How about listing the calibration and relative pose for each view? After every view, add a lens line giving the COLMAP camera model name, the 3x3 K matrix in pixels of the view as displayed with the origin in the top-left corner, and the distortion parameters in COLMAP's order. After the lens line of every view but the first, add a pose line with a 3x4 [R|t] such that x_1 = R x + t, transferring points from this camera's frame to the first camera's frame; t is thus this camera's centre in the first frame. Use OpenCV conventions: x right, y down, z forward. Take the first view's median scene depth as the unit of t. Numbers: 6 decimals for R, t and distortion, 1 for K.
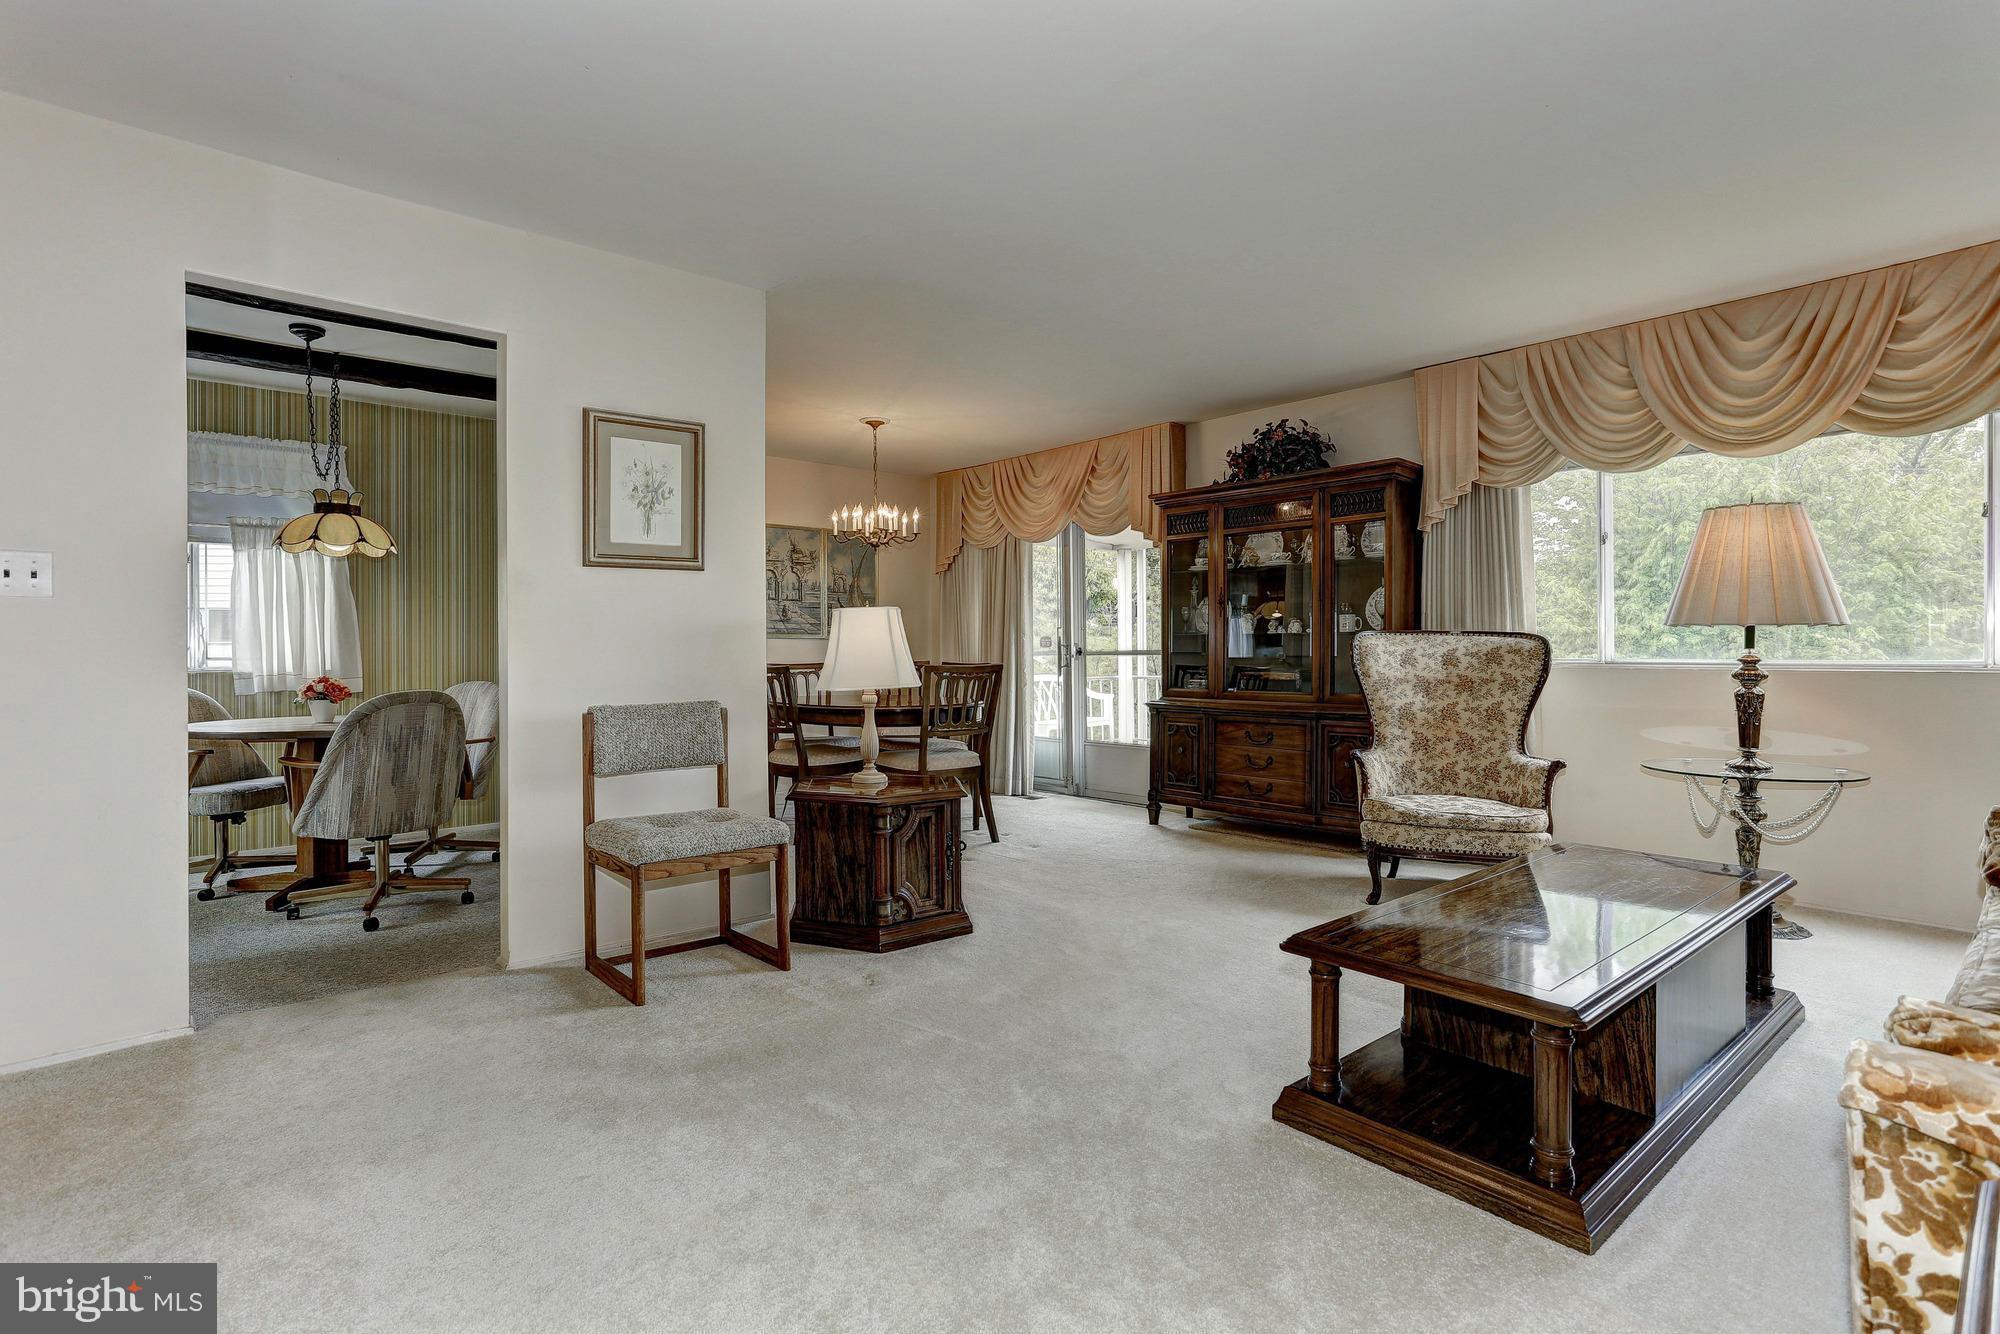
lens RADIAL K [[994.5, 0, 993.3], [0, 994.5, 651.4], [0, 0, 1]] dist [0.002798, 0.001894]
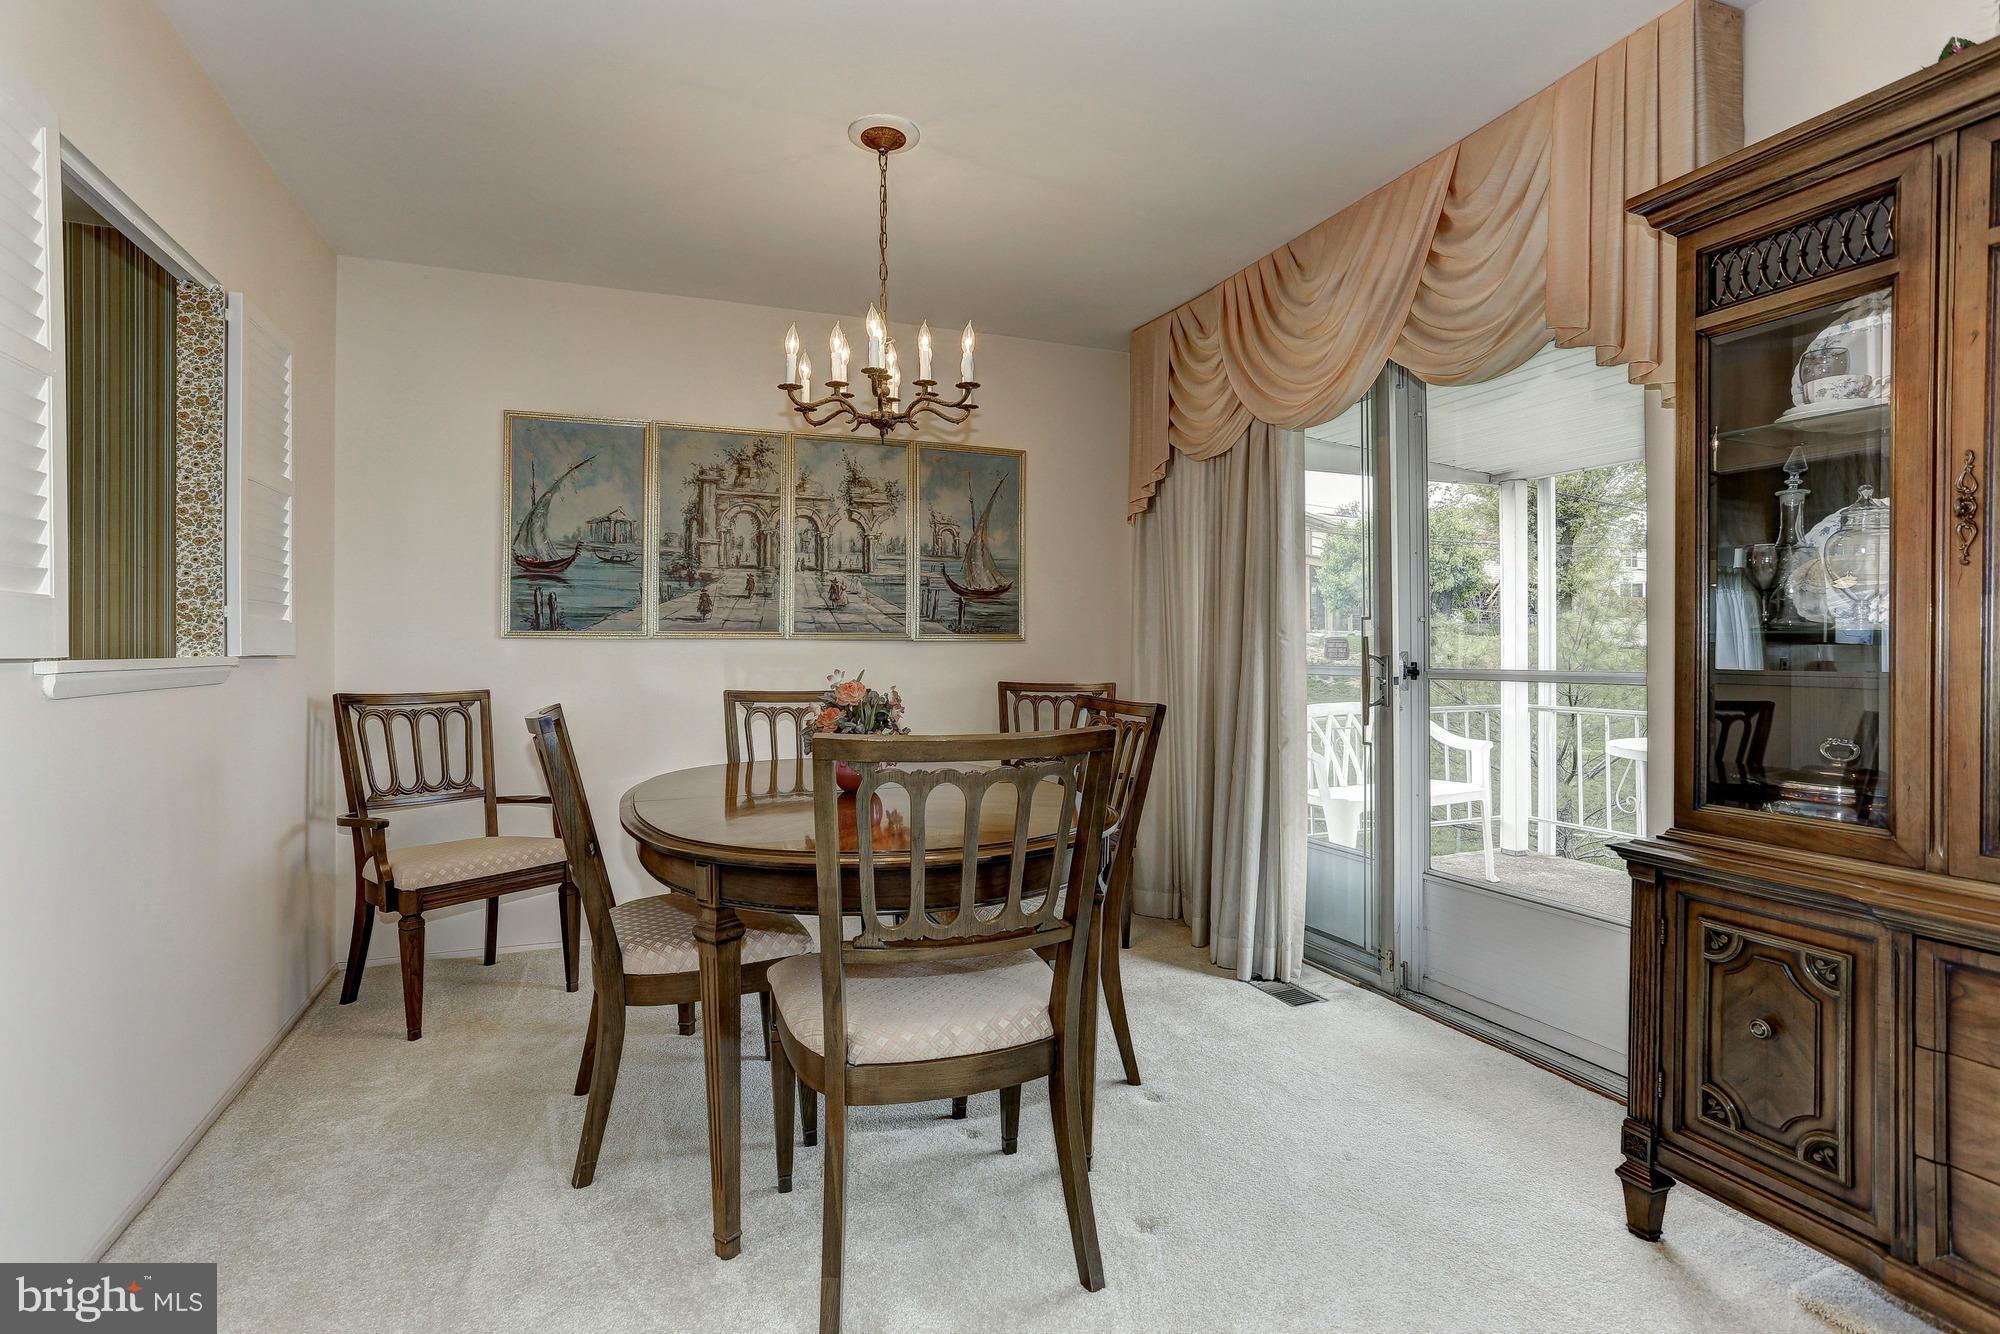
lens RADIAL K [[994.5, 0, 993.3], [0, 994.5, 651.4], [0, 0, 1]] dist [0.002798, 0.001894]
pose [[0.943091, 0.006286, -0.332474, 0.075819], [-0.005414, 0.999979, 0.003549, -0.012265], [0.332490, -0.001547, 0.943106, 0.675138]]
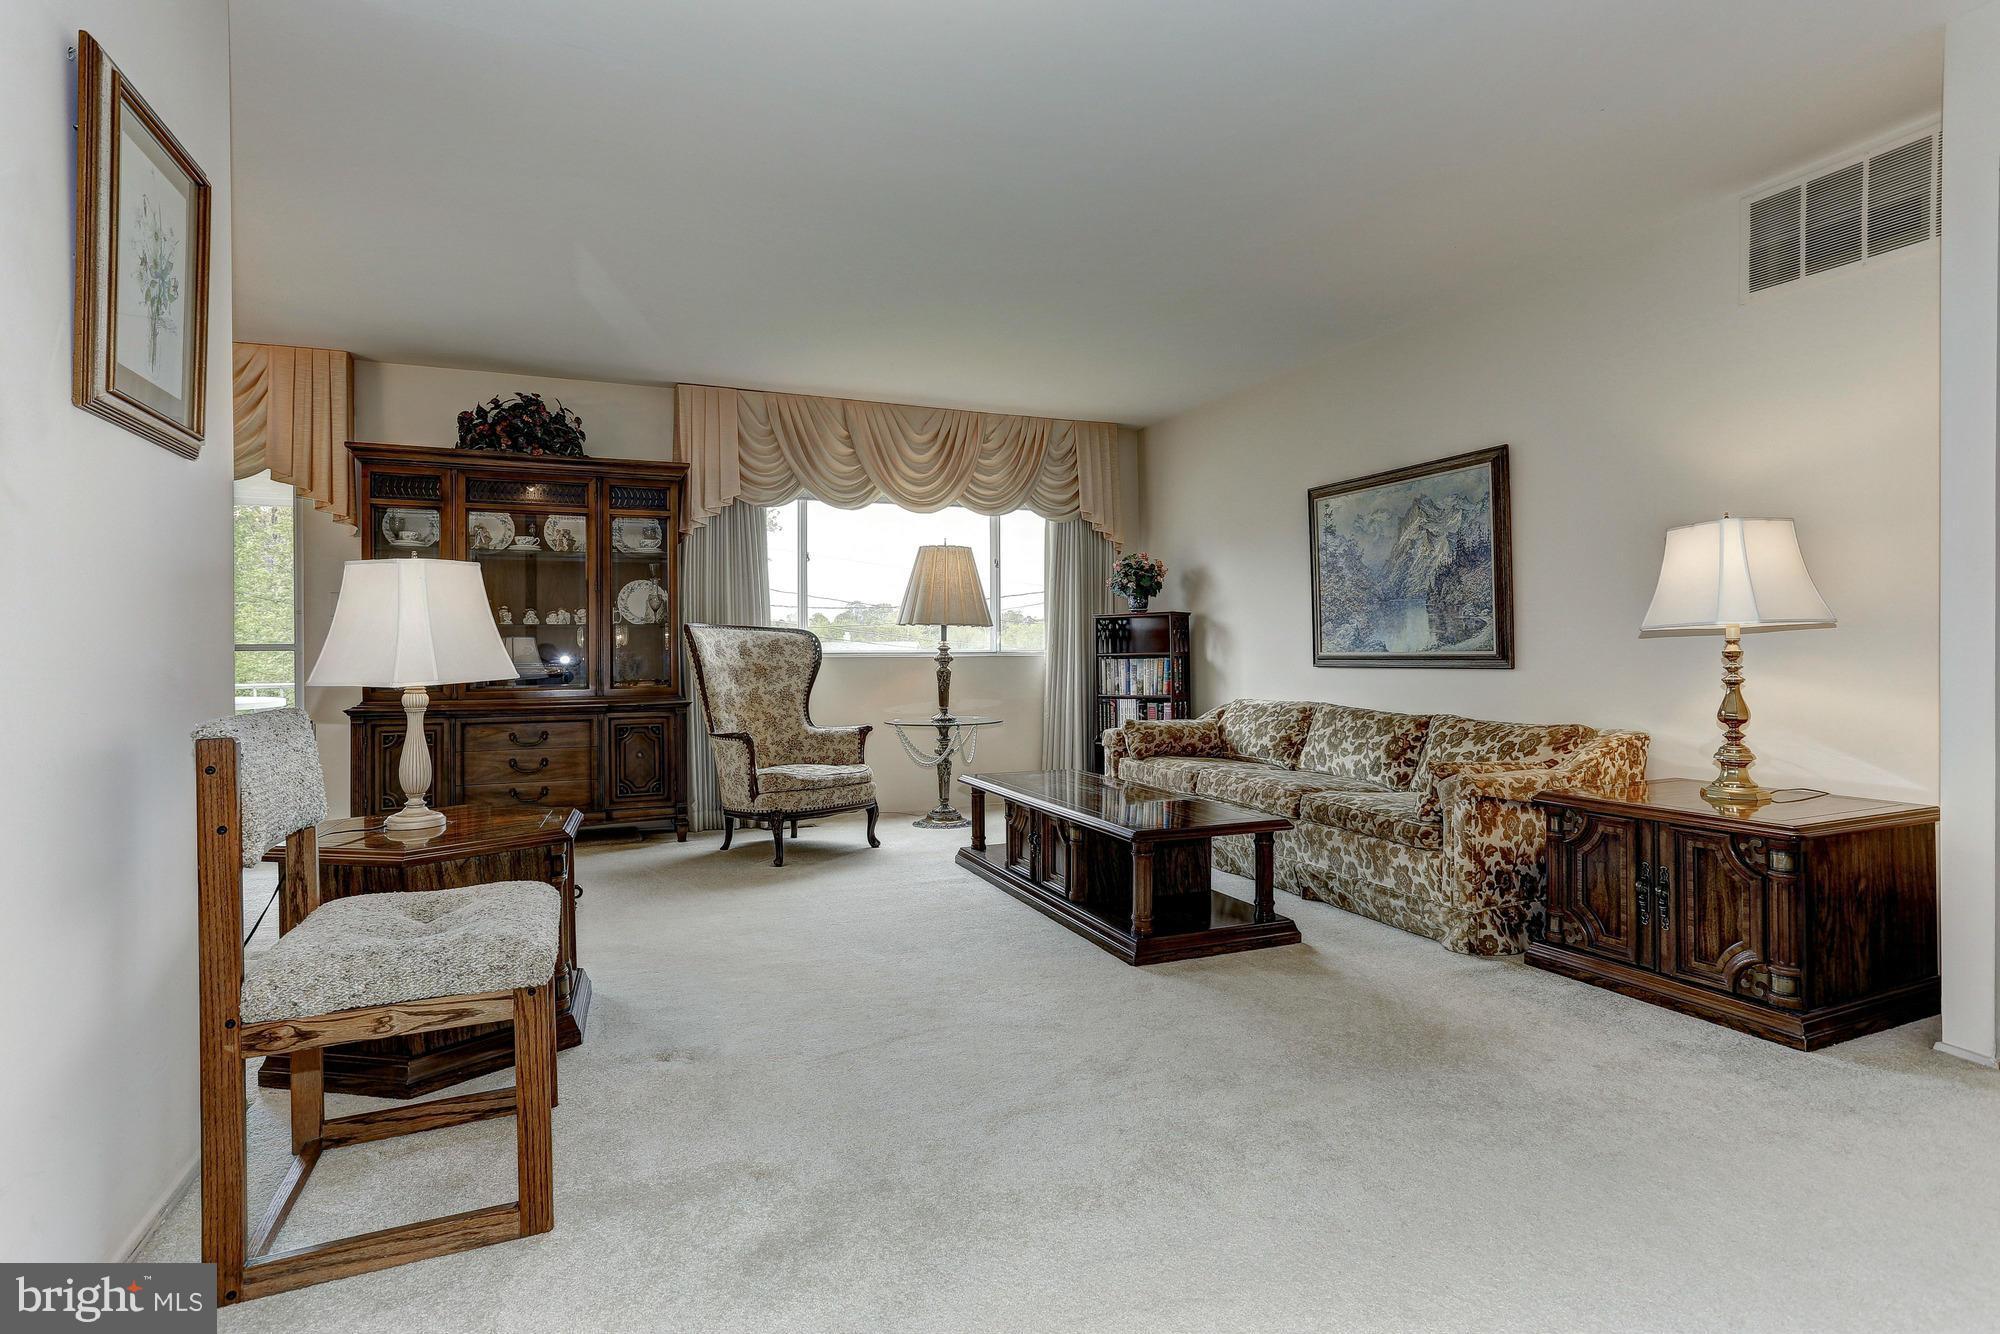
lens RADIAL K [[994.5, 0, 993.3], [0, 994.5, 651.4], [0, 0, 1]] dist [0.002798, 0.001894]
pose [[0.338137, 0.002965, 0.941092, -0.427416], [0.007282, 0.999957, -0.005767, 0.015002], [-0.941069, 0.008803, 0.338101, 0.285284]]
